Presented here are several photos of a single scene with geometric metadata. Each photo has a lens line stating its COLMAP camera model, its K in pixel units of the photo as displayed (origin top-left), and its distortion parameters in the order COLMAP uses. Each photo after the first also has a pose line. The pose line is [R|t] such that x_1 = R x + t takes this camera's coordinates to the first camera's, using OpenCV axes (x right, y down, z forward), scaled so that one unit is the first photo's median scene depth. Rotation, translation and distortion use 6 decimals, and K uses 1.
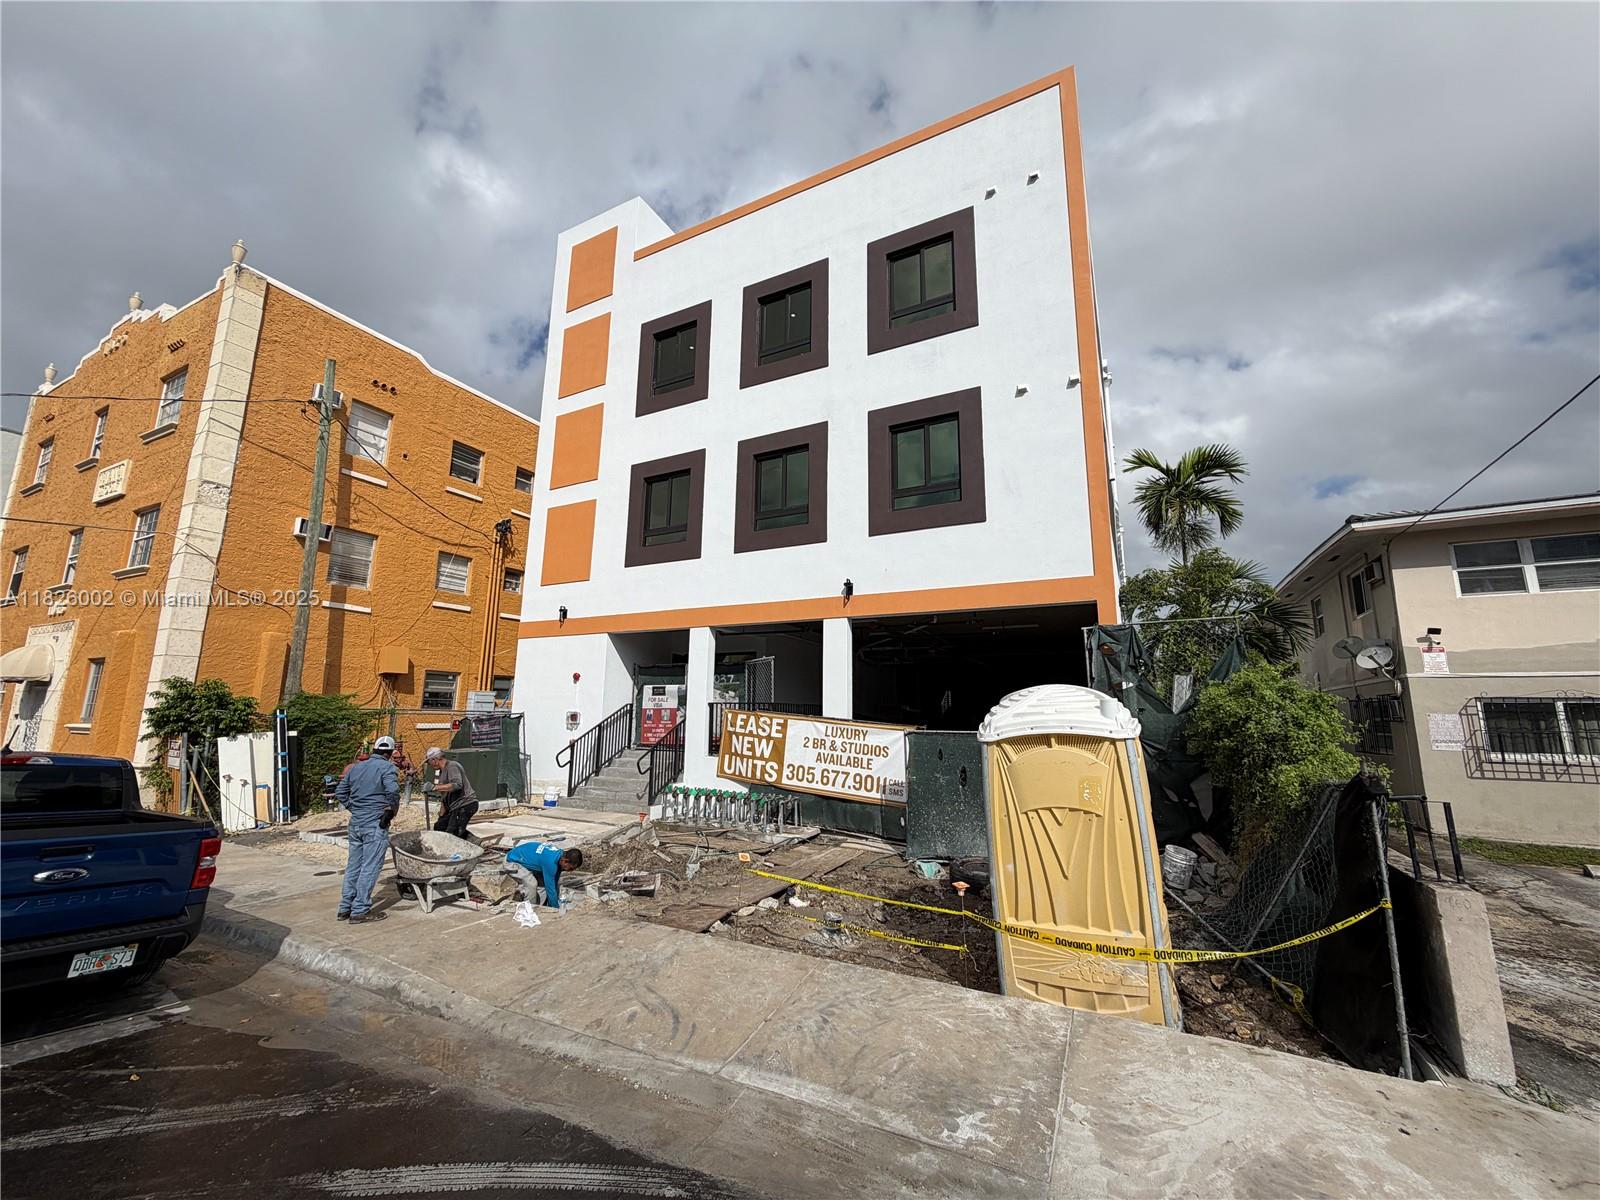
lens RADIAL K [[639.0, 0, 798.8], [0, 639.0, 597.0], [0, 0, 1]] dist [-0.001335, 0.000707]
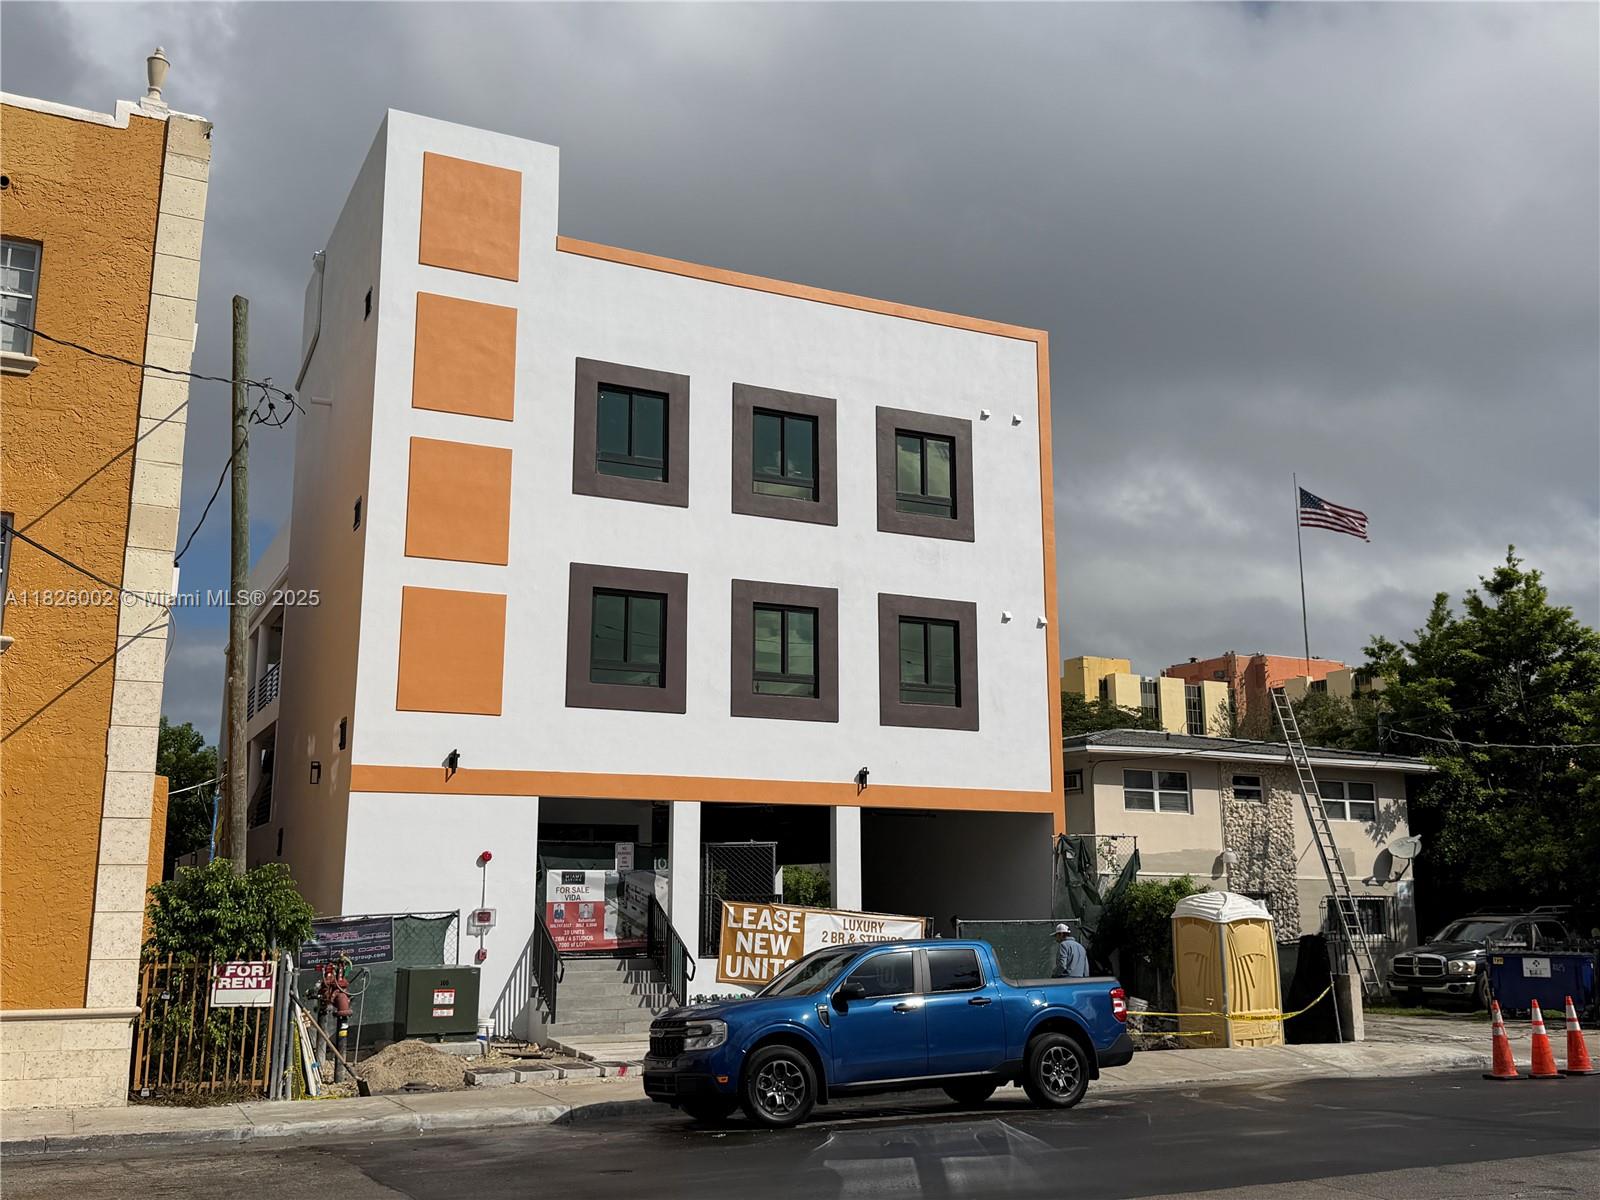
lens RADIAL K [[1529.9, 0, 807.3], [0, 1529.9, 599.2], [0, 0, 1]] dist [0.115798, 0.000000]
pose [[0.583761, 0.148820, 0.798171, -1.673115], [-0.140309, 0.986759, -0.081364, -0.070017], [-0.799711, -0.064494, 0.596912, -0.281271]]
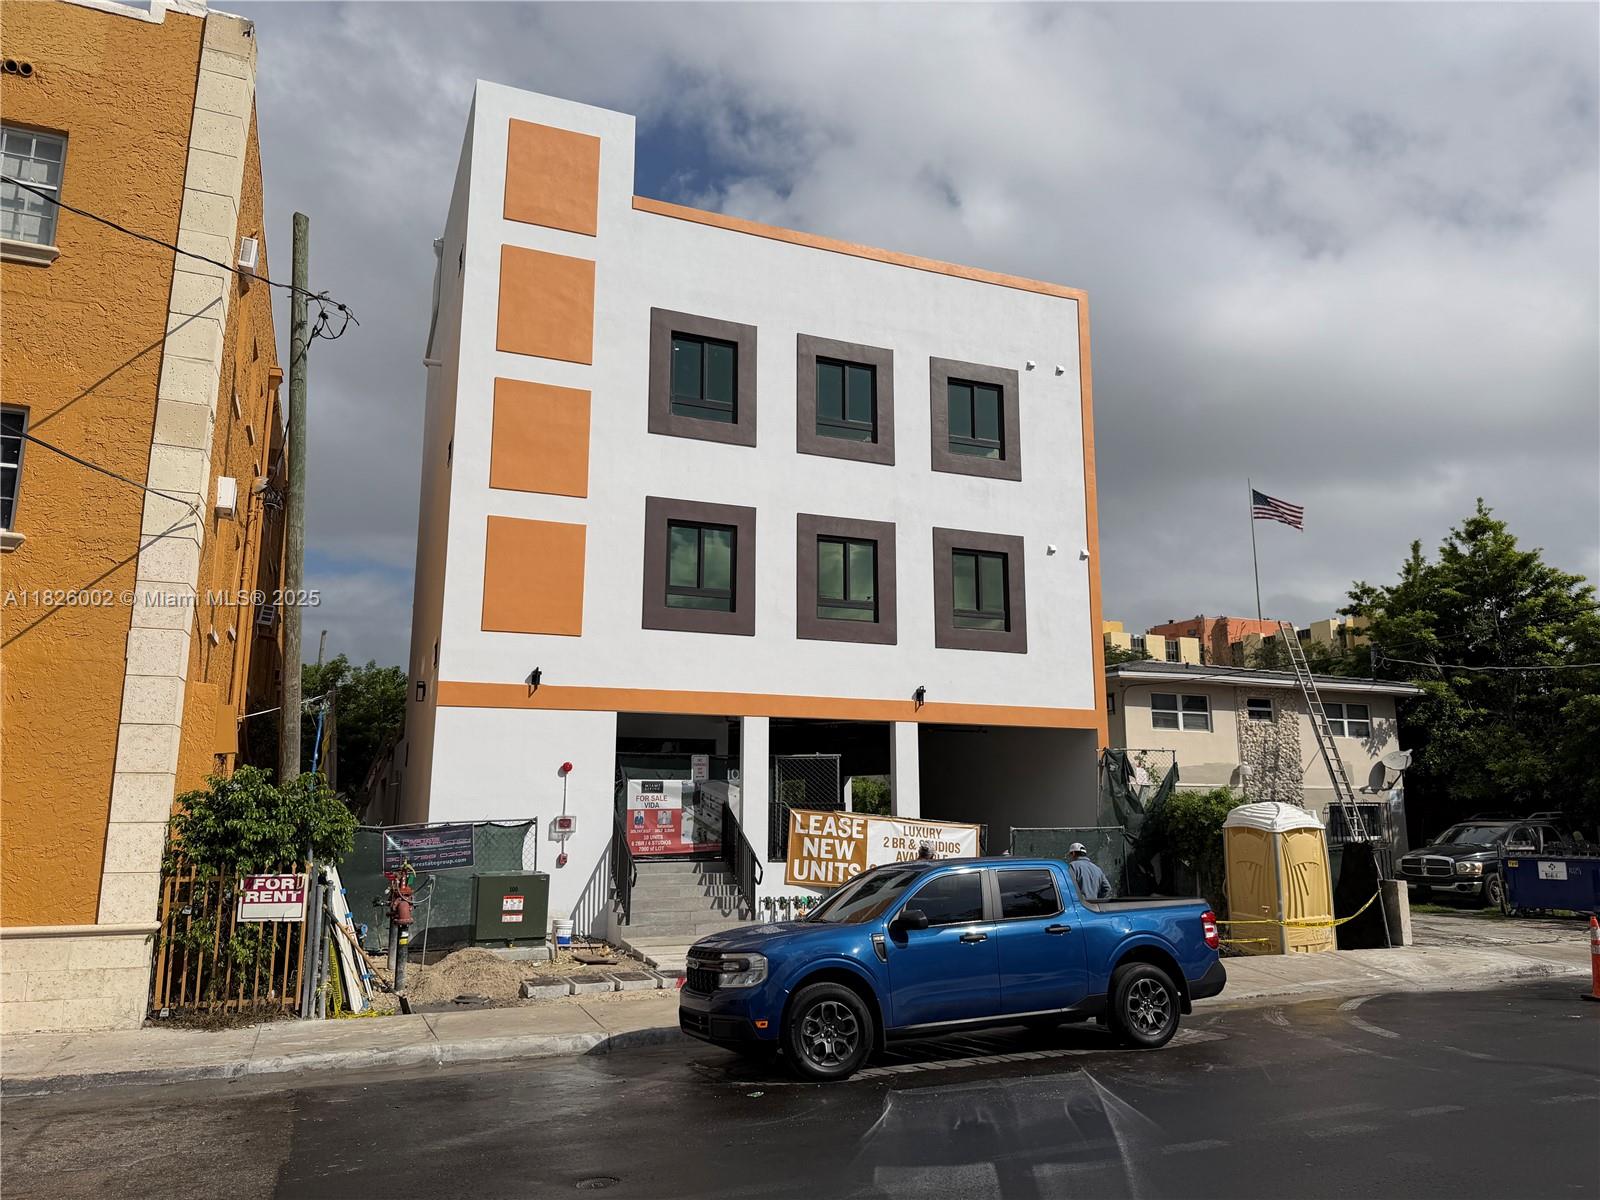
lens RADIAL K [[1123.6, 0, 810.3], [0, 1123.6, 599.3], [0, 0, 1]] dist [0.069186, 0.006690]
pose [[0.630898, 0.131304, 0.764674, -1.315347], [-0.135114, 0.989110, -0.058365, -0.032599], [-0.764010, -0.066496, 0.641768, -0.042126]]
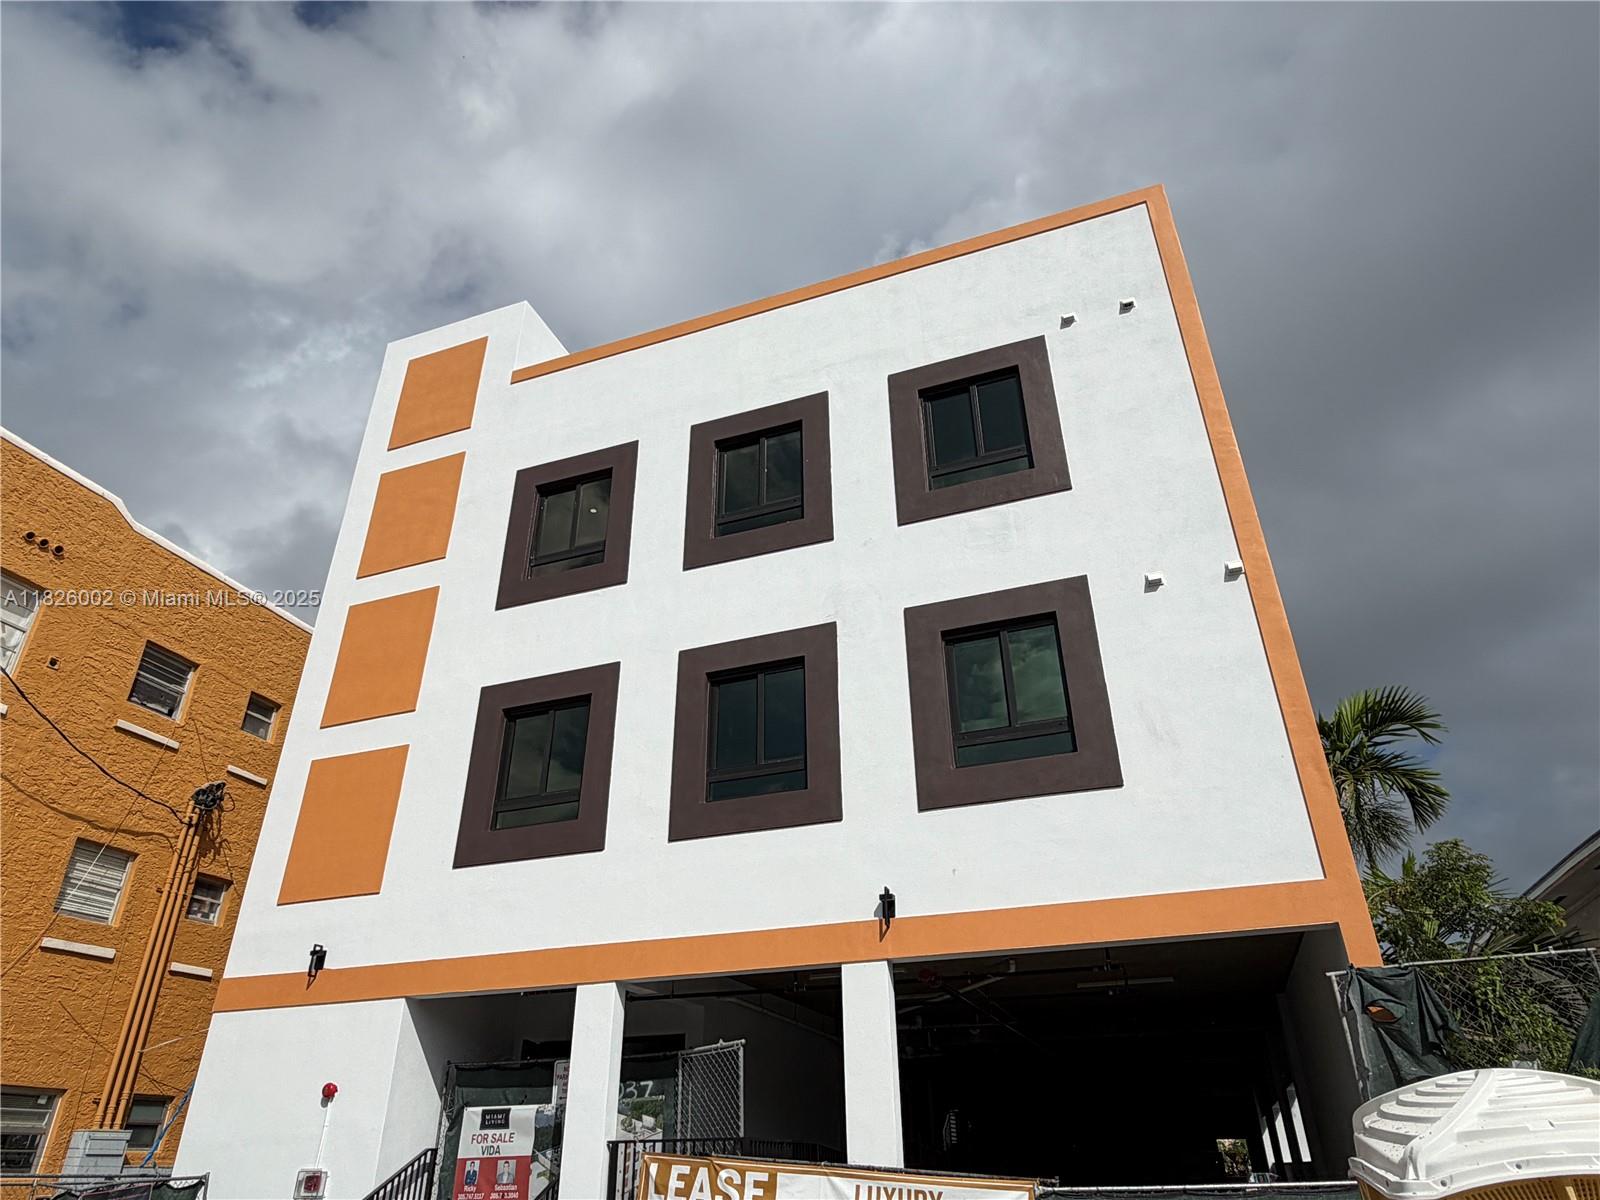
lens RADIAL K [[1011.8, 0, 801.6], [0, 1011.8, 597.1], [0, 0, 1]] dist [0.000952, -0.000766]
pose [[0.990561, 0.043641, 0.129936, -0.109459], [0.001070, 0.945471, -0.325706, 0.017817], [-0.137065, 0.322771, 0.936500, 0.081293]]
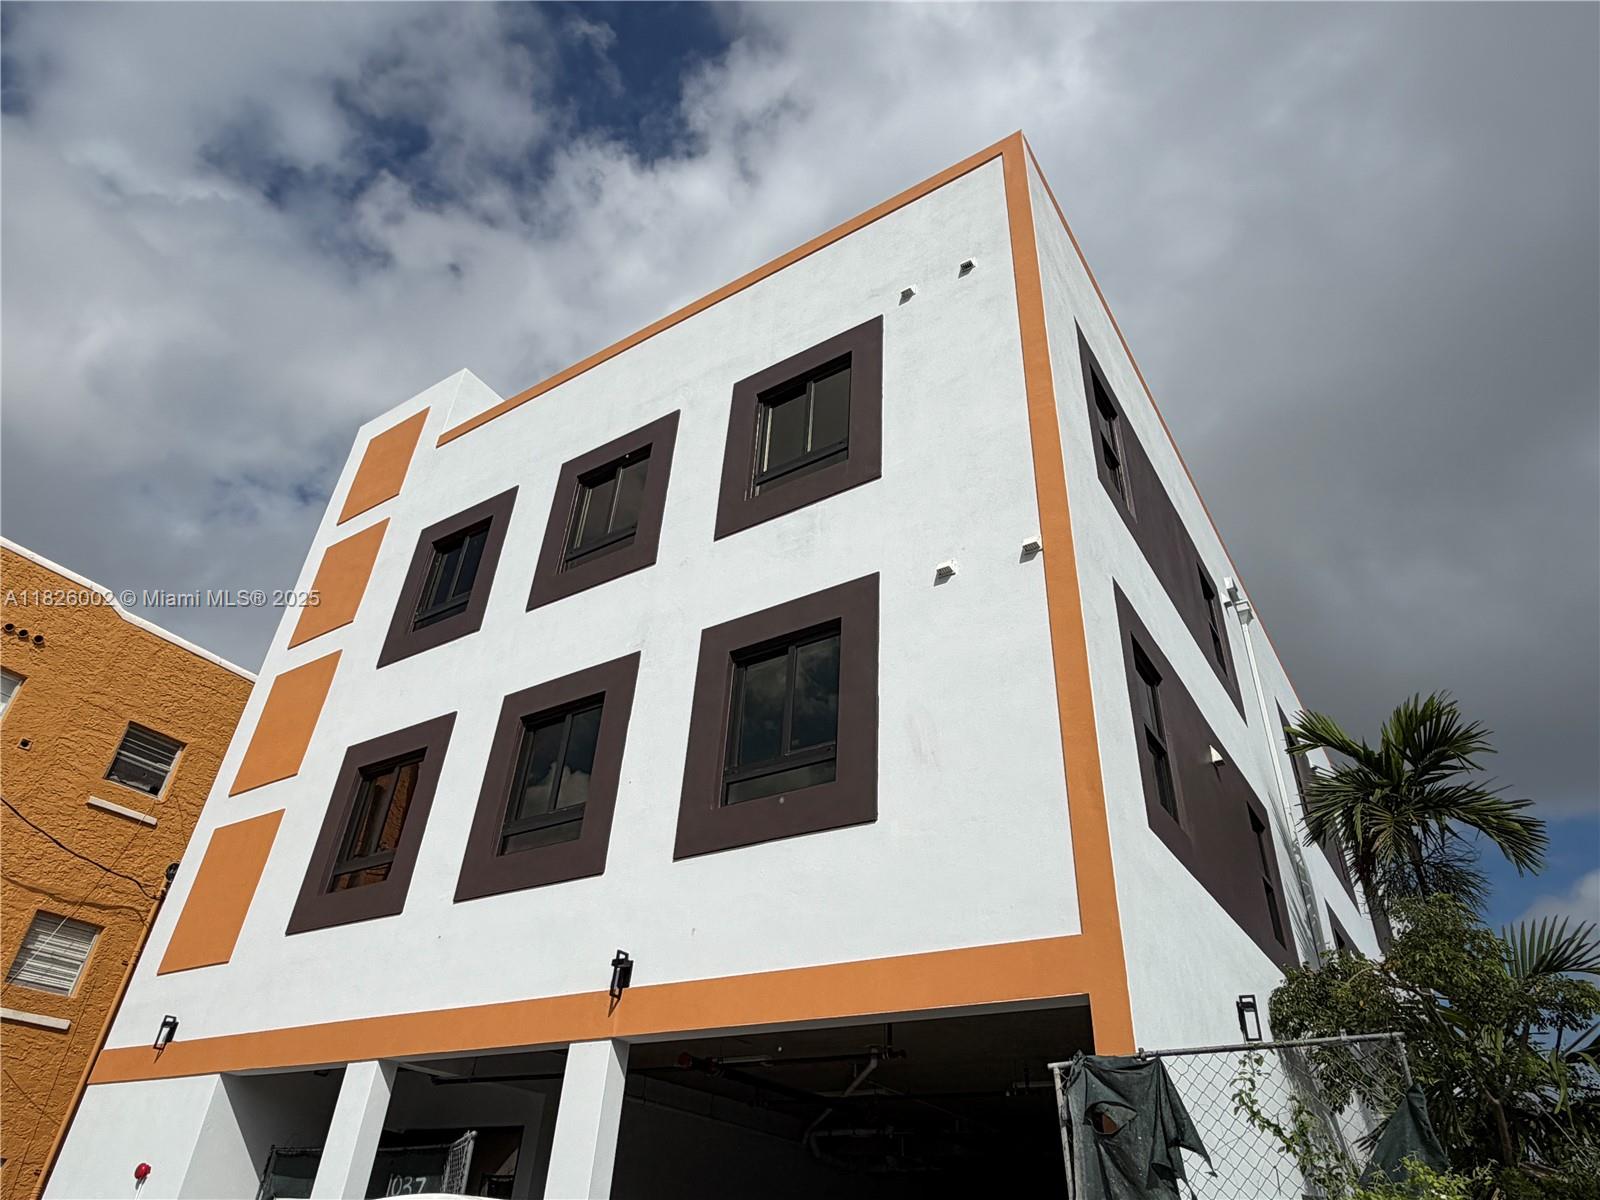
lens RADIAL K [[1011.8, 0, 800.0], [0, 1011.8, 596.7], [0, 0, 1]] dist [0.000952, -0.000766]
pose [[0.994933, -0.021334, -0.098248, 0.255861], [-0.020352, 0.914256, -0.404626, 0.029094], [0.098456, 0.404576, 0.909189, 0.193614]]
